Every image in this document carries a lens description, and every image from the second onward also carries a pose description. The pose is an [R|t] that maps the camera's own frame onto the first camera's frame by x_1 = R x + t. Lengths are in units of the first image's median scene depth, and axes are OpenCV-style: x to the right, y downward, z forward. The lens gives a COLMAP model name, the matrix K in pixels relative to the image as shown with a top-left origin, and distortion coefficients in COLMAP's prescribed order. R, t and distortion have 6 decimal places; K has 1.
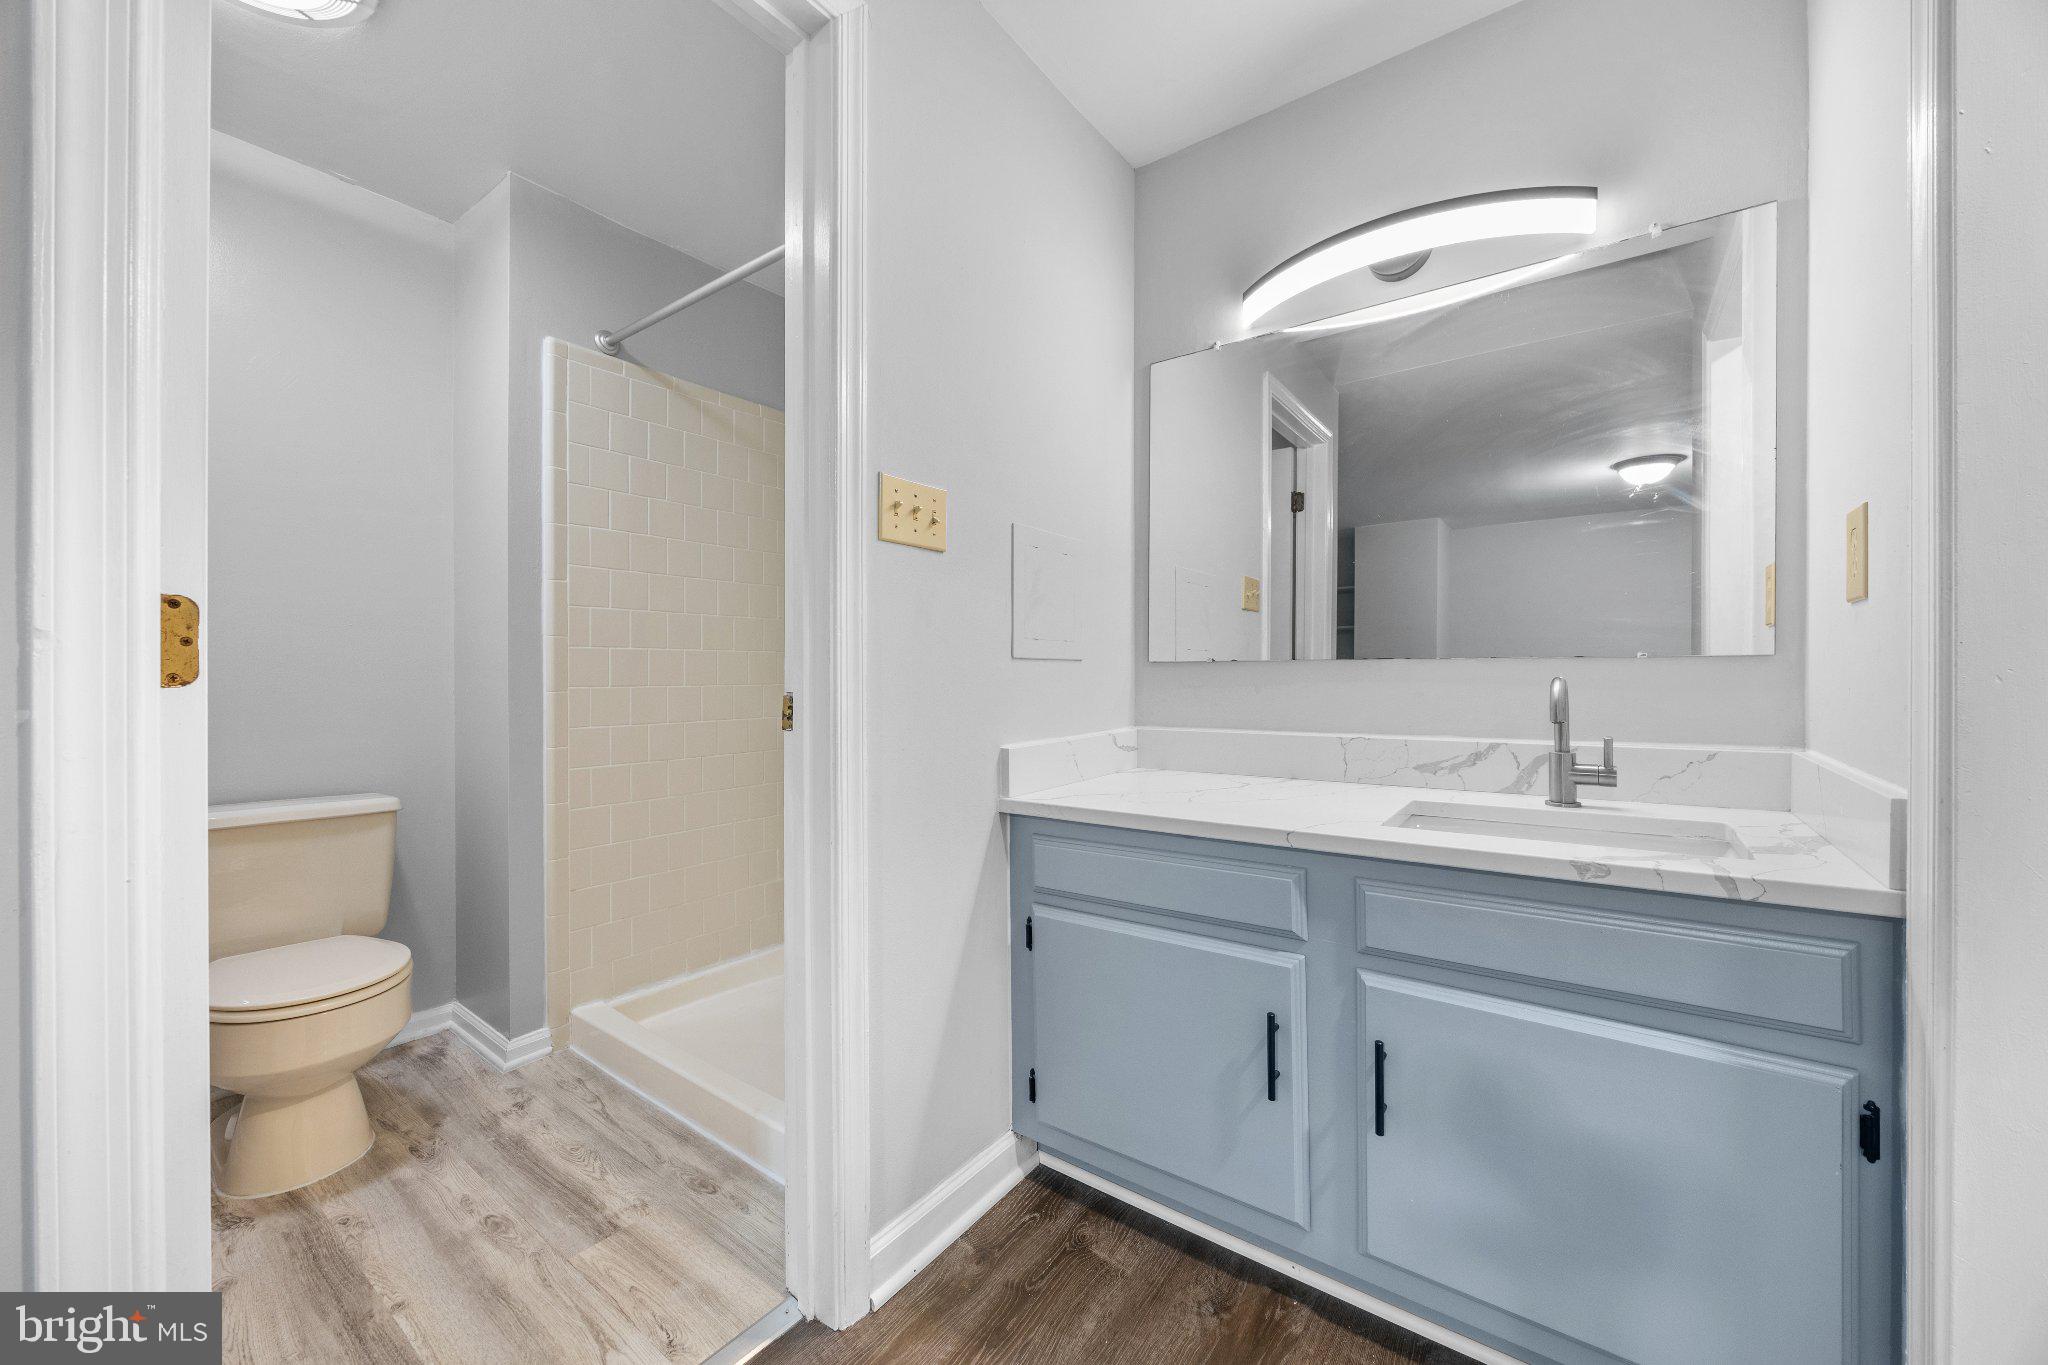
lens RADIAL K [[778.8, 0, 1018.6], [0, 778.8, 677.6], [0, 0, 1]] dist [-0.002274, -0.000043]
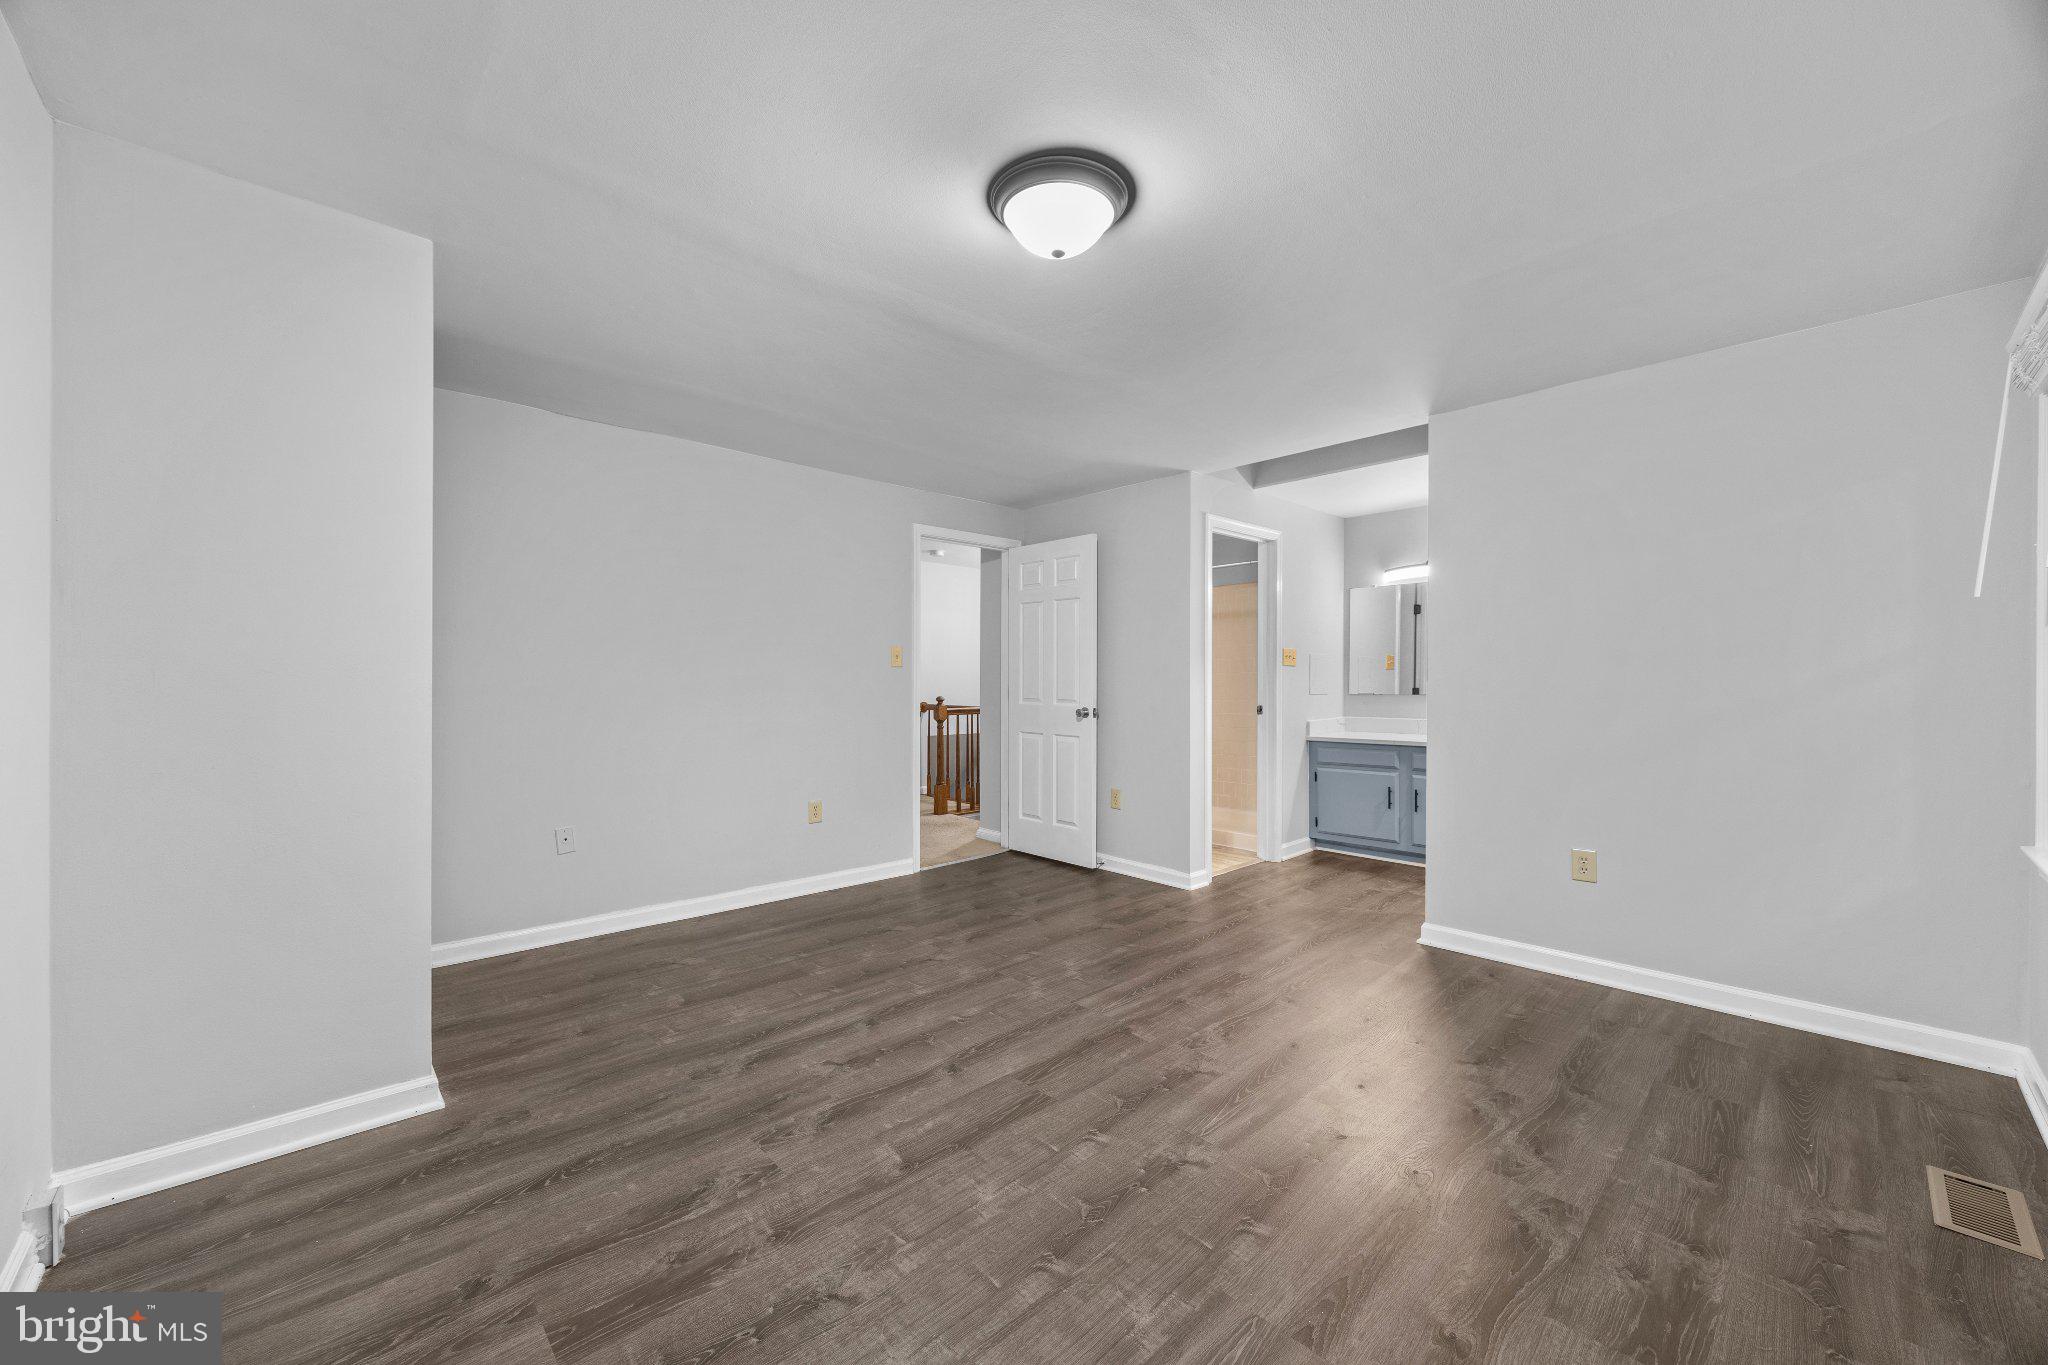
lens RADIAL K [[778.8, 0, 1029.2], [0, 778.8, 687.6], [0, 0, 1]] dist [-0.002274, -0.000043]
pose [[0.985959, 0.000706, -0.166983, -0.734797], [-0.000054, 0.999992, 0.003906, -0.078045], [0.166985, -0.003842, 0.985952, -2.874600]]
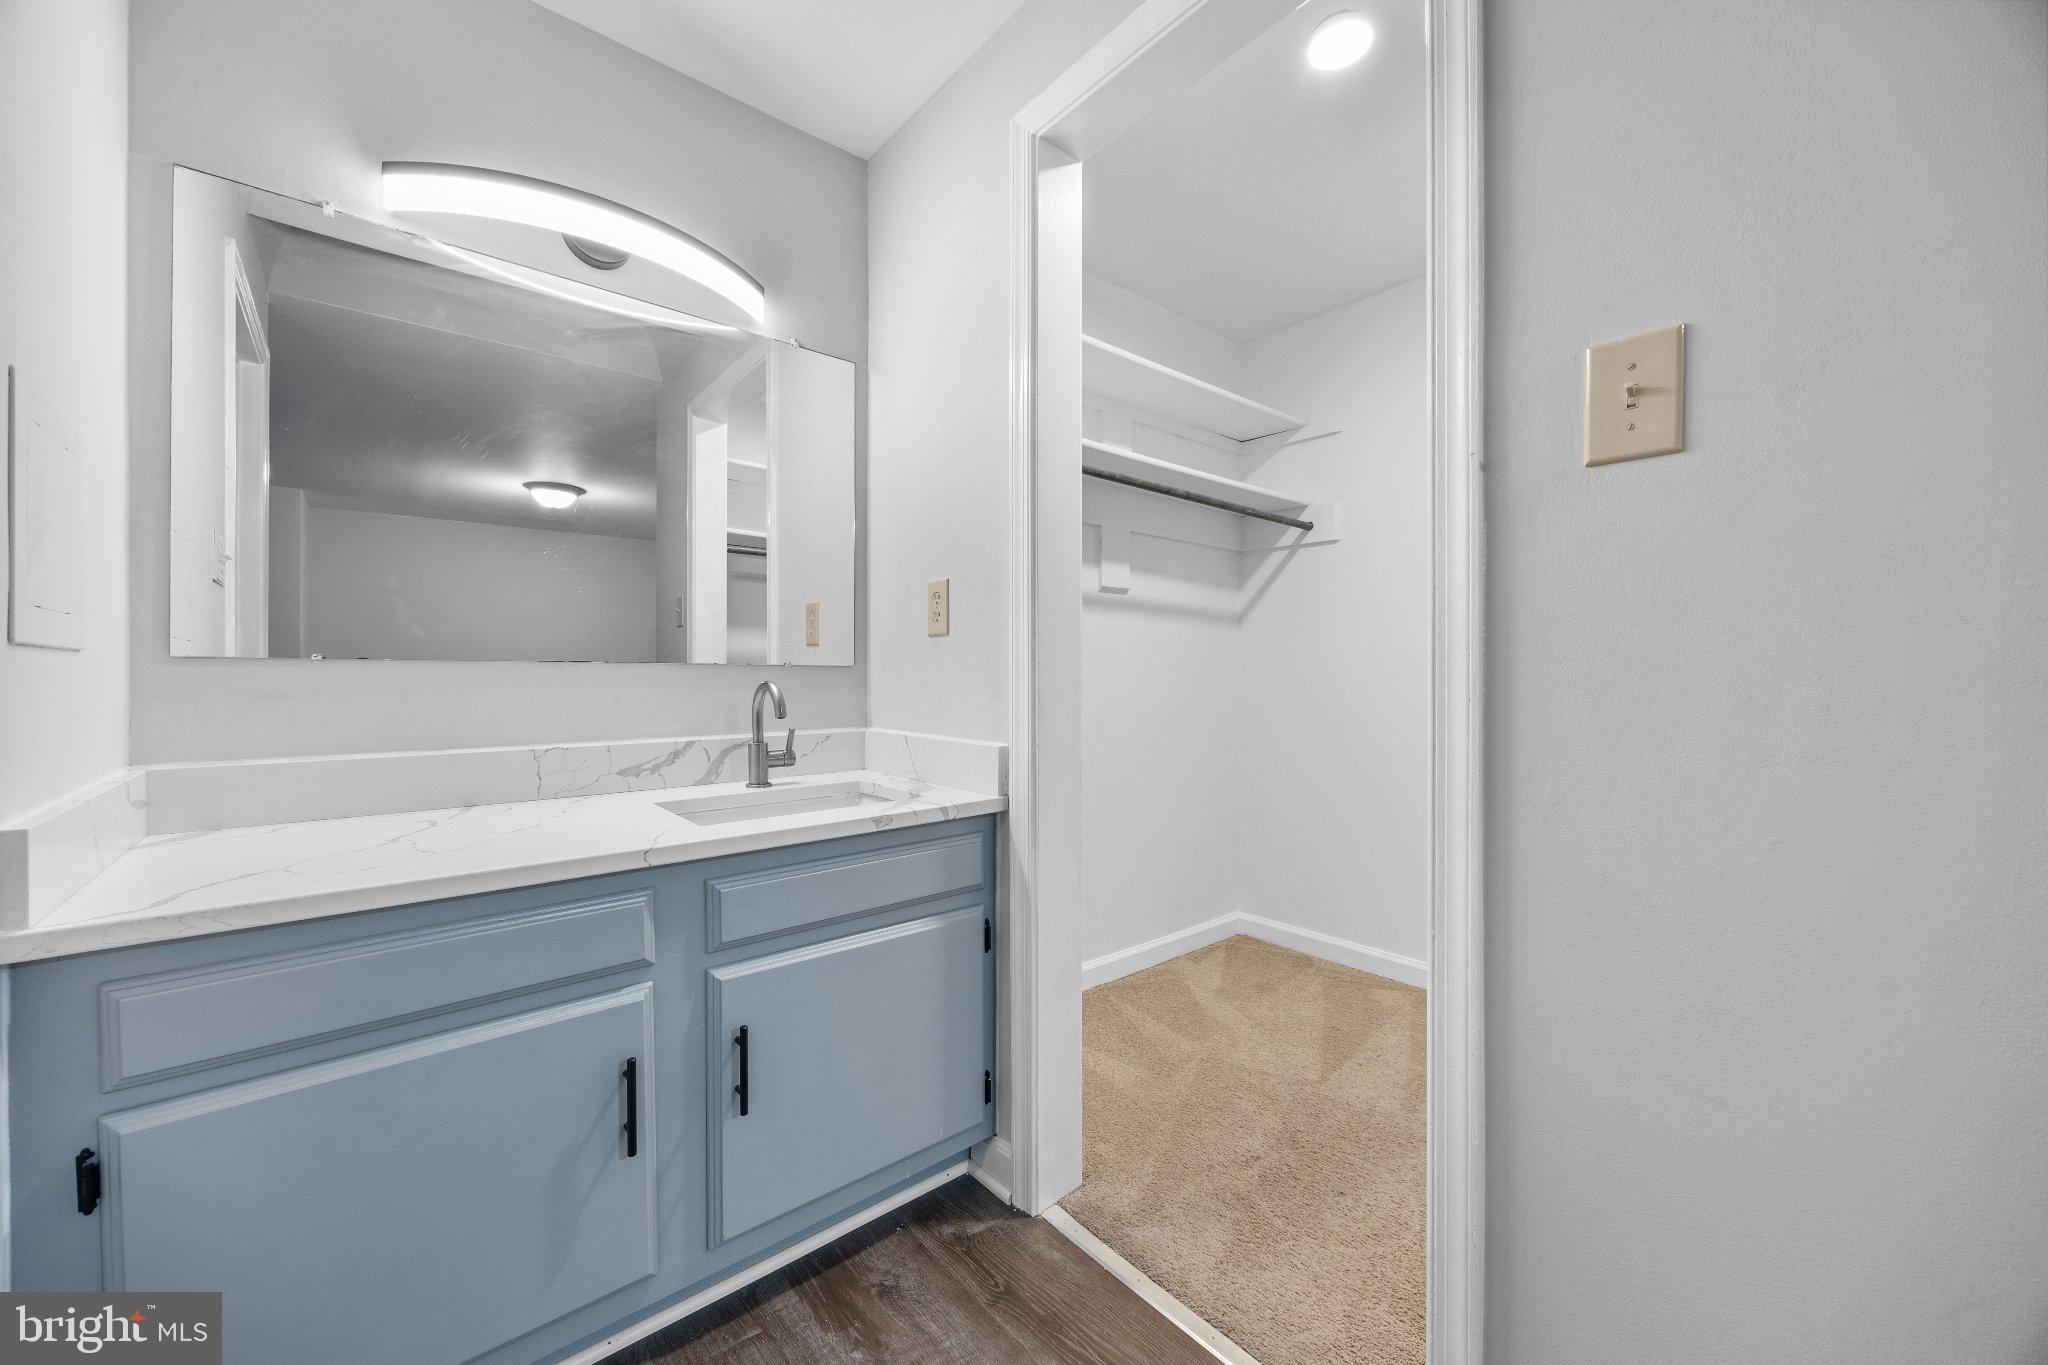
lens RADIAL K [[778.8, 0, 1021.5], [0, 778.8, 682.5], [0, 0, 1]] dist [-0.002274, -0.000043]
pose [[0.231793, -0.002406, 0.972762, -0.394110], [0.003692, 0.999992, 0.001594, 0.001692], [-0.972758, 0.003222, 0.231800, 0.324739]]
